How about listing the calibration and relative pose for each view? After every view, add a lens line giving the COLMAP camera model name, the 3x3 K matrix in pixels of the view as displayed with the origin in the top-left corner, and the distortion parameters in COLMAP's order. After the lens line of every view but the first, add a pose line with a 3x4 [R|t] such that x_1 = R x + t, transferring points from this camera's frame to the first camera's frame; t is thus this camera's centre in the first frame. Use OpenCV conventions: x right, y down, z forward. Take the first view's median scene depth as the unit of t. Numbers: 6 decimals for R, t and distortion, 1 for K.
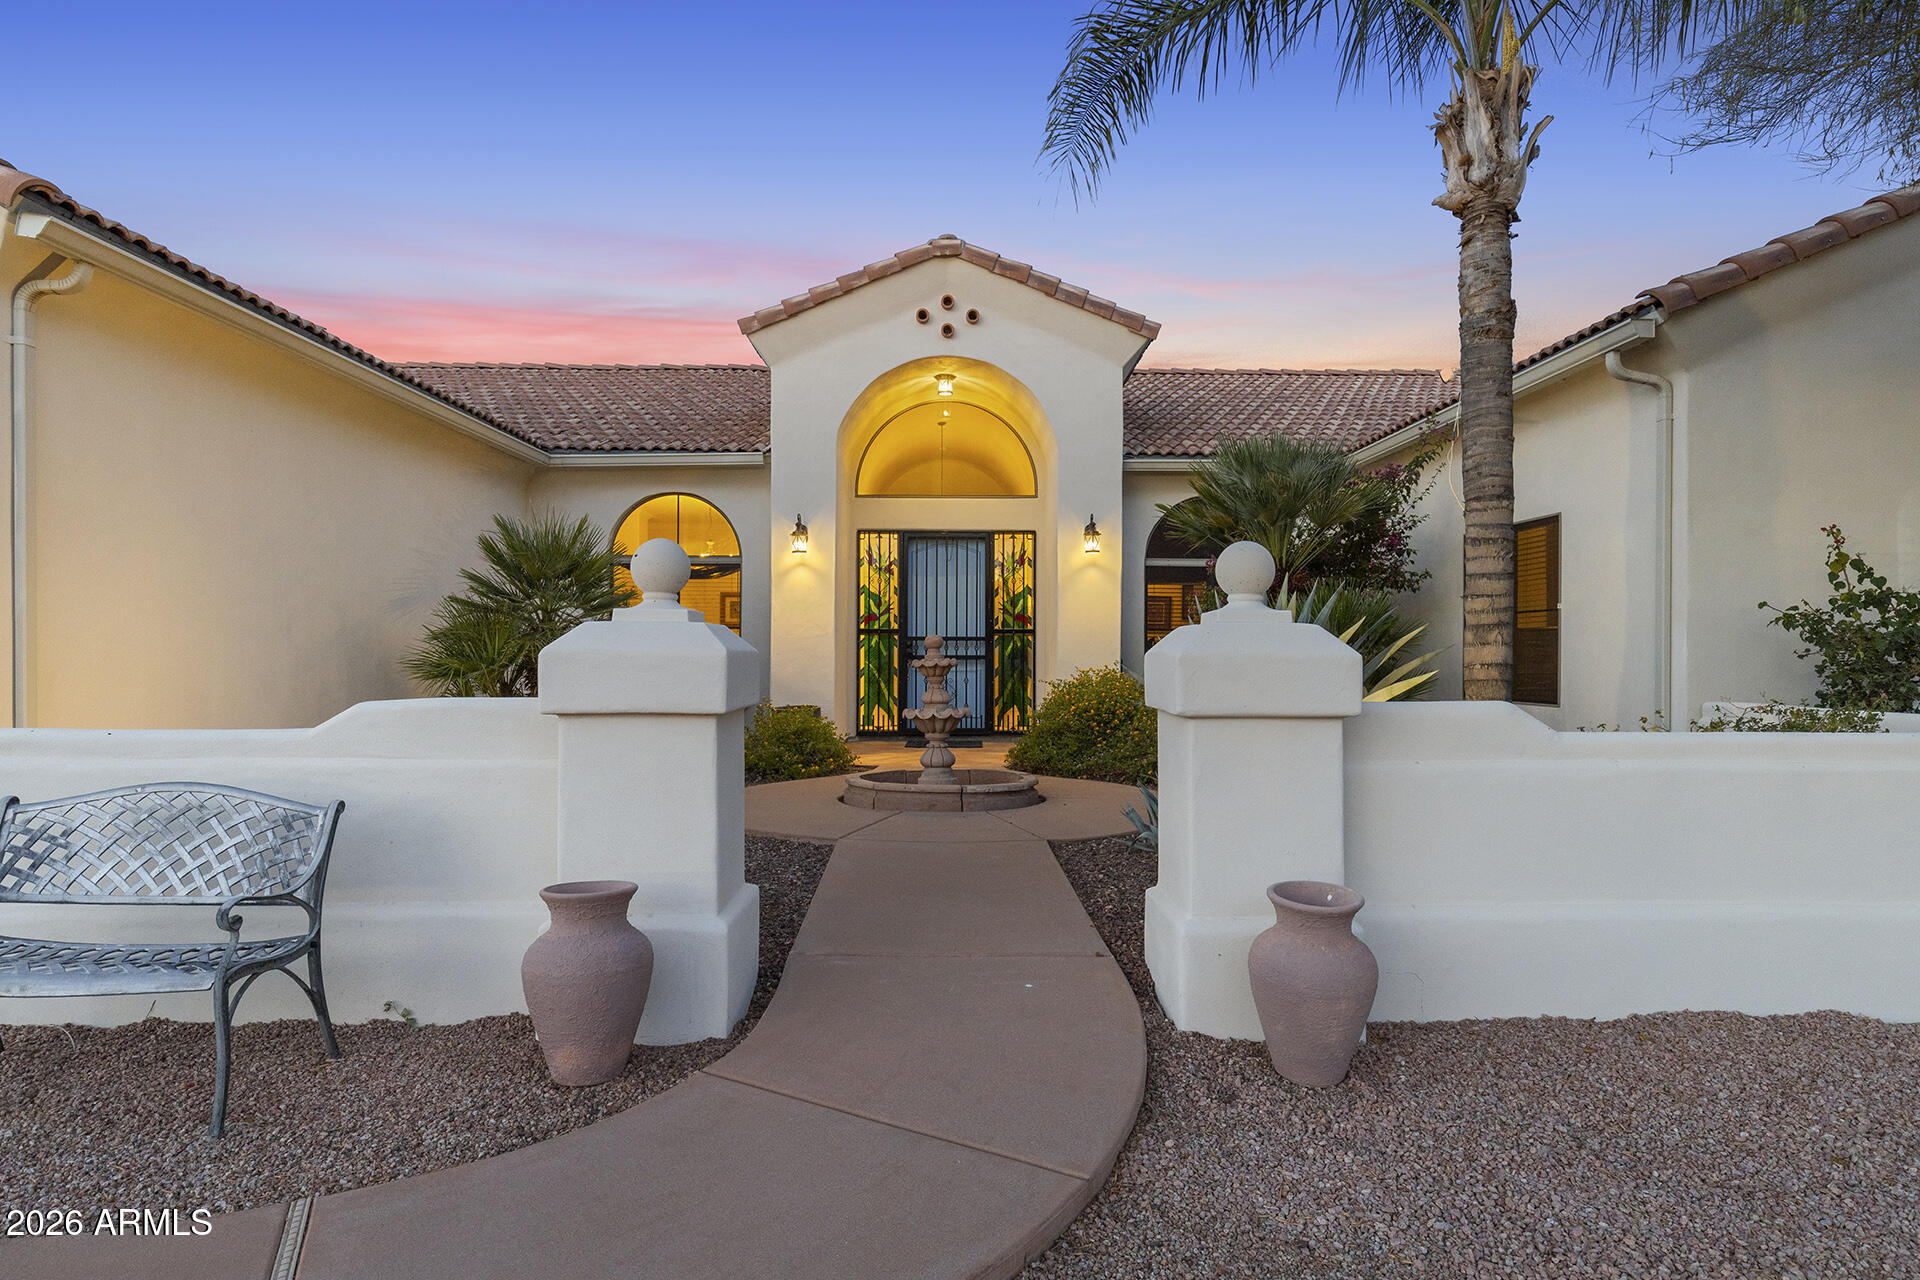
lens RADIAL K [[1115.1, 0, 964.9], [0, 1115.1, 643.9], [0, 0, 1]] dist [0.003652, 0.000127]
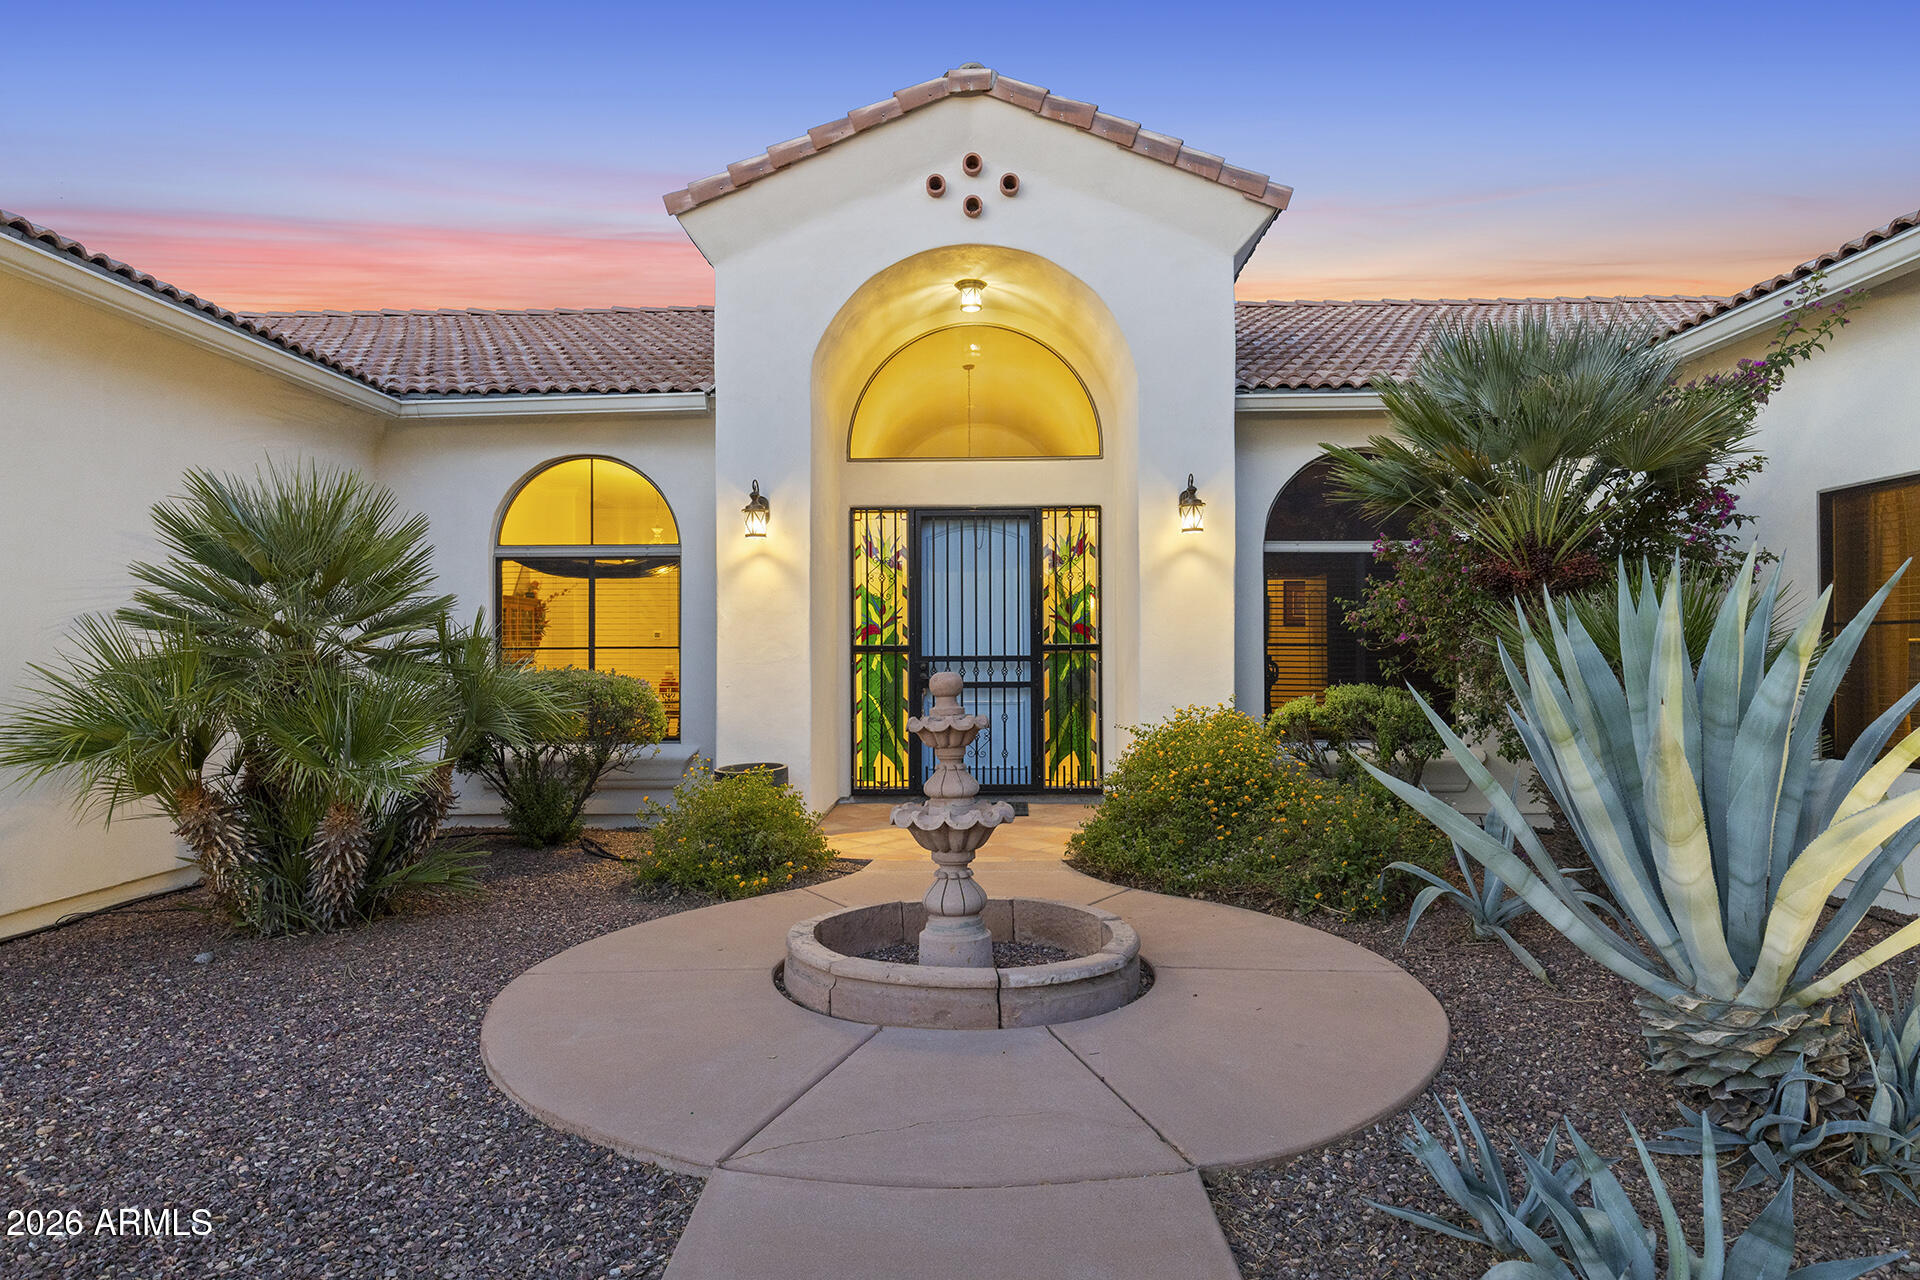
lens RADIAL K [[1138.0, 0, 960.0], [0, 1138.0, 640.0], [0, 0, 1]] dist [-0.006054, -0.000530]
pose [[0.999289, -0.008325, -0.036763, -0.000042], [0.008146, 0.999954, -0.005015, -0.013807], [0.036803, 0.004712, 0.999311, 0.290969]]
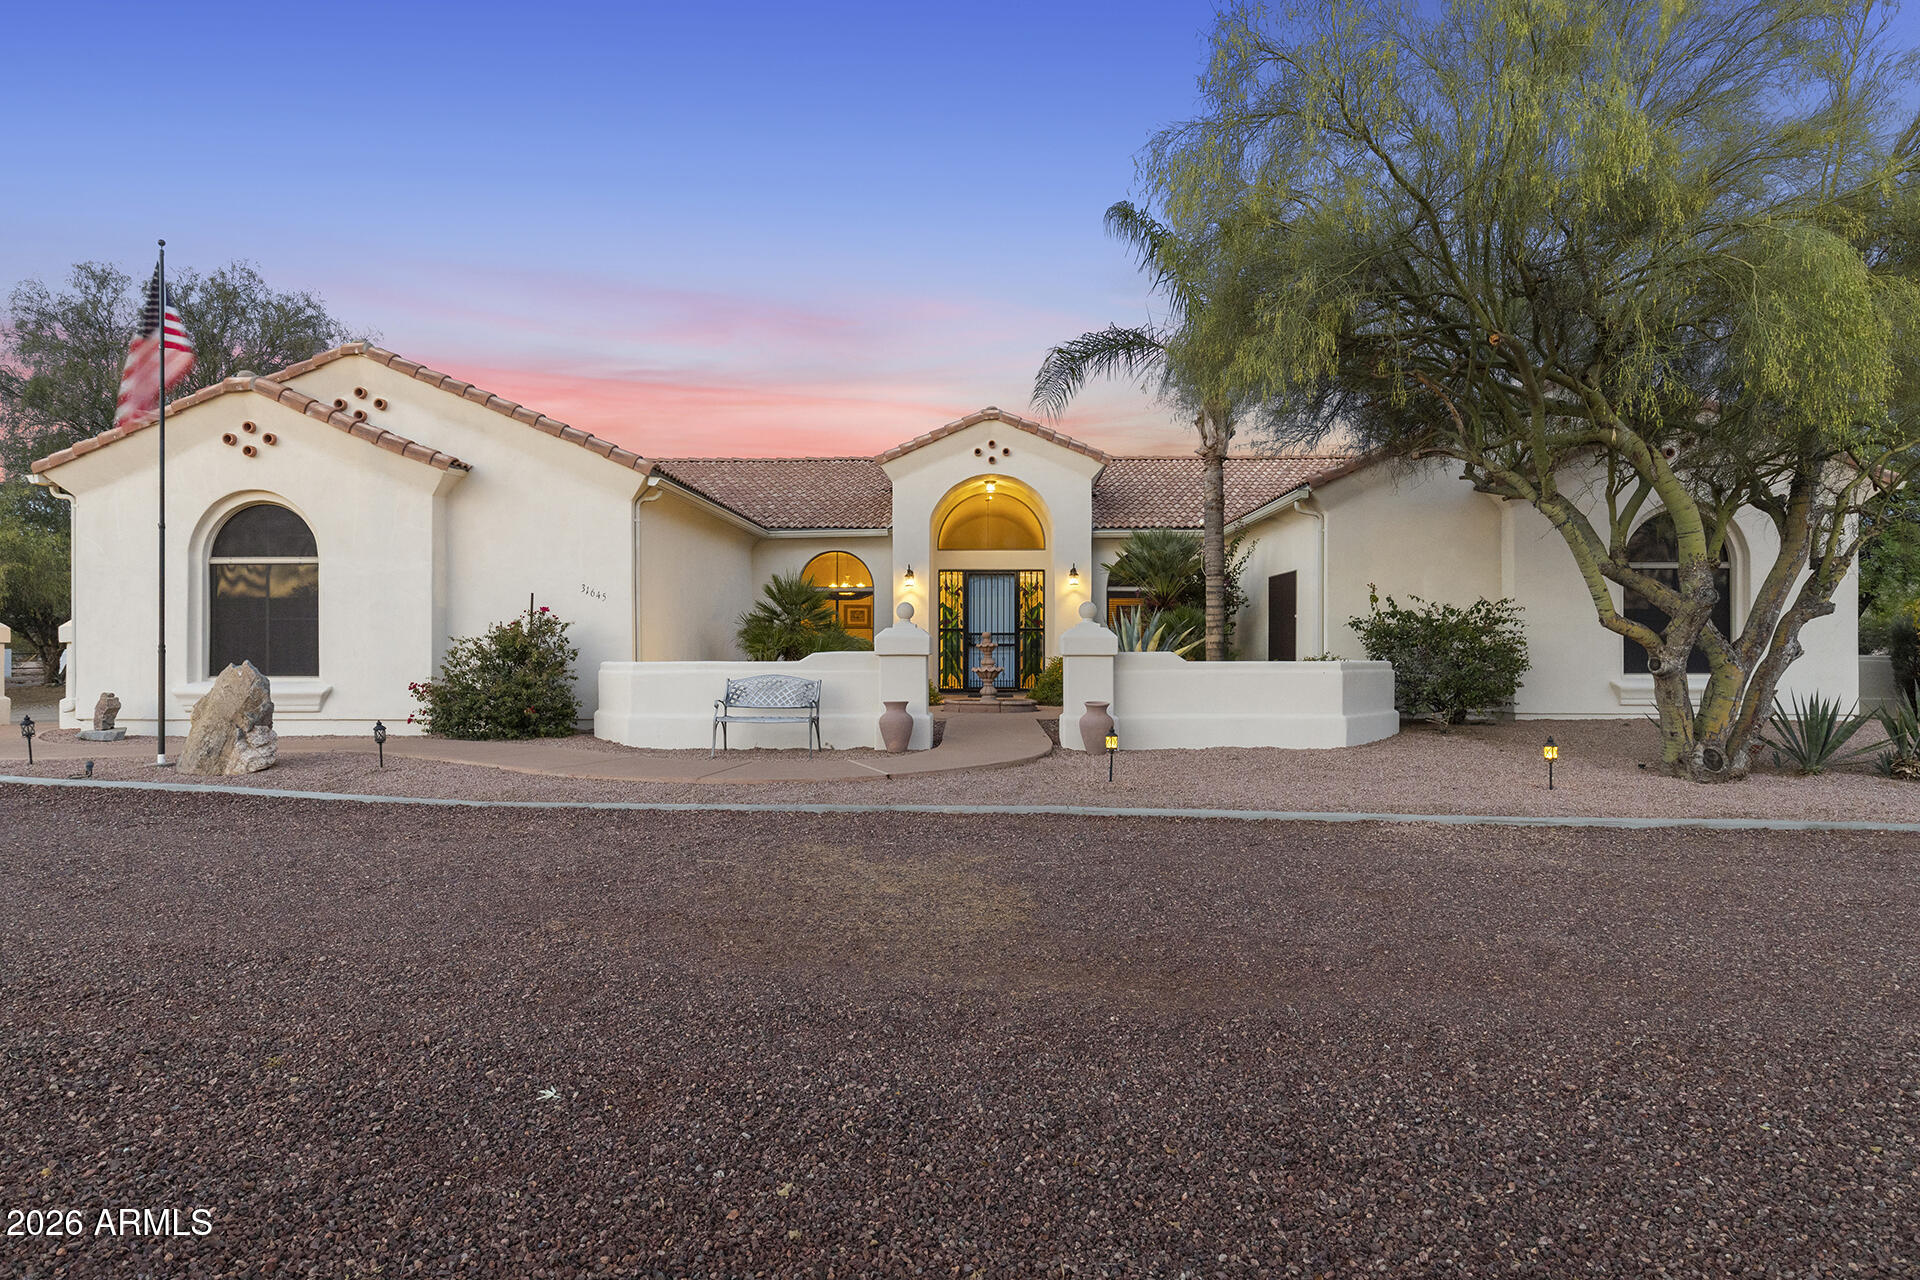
lens RADIAL K [[1030.8, 0, 960.0], [0, 1030.8, 640.0], [0, 0, 1]] dist [0.000565, 0.000002]
pose [[0.998968, -0.003552, -0.045283, 0.006543], [0.003535, 0.999994, -0.000458, 0.005173], [0.045284, 0.000298, 0.998974, -0.593087]]
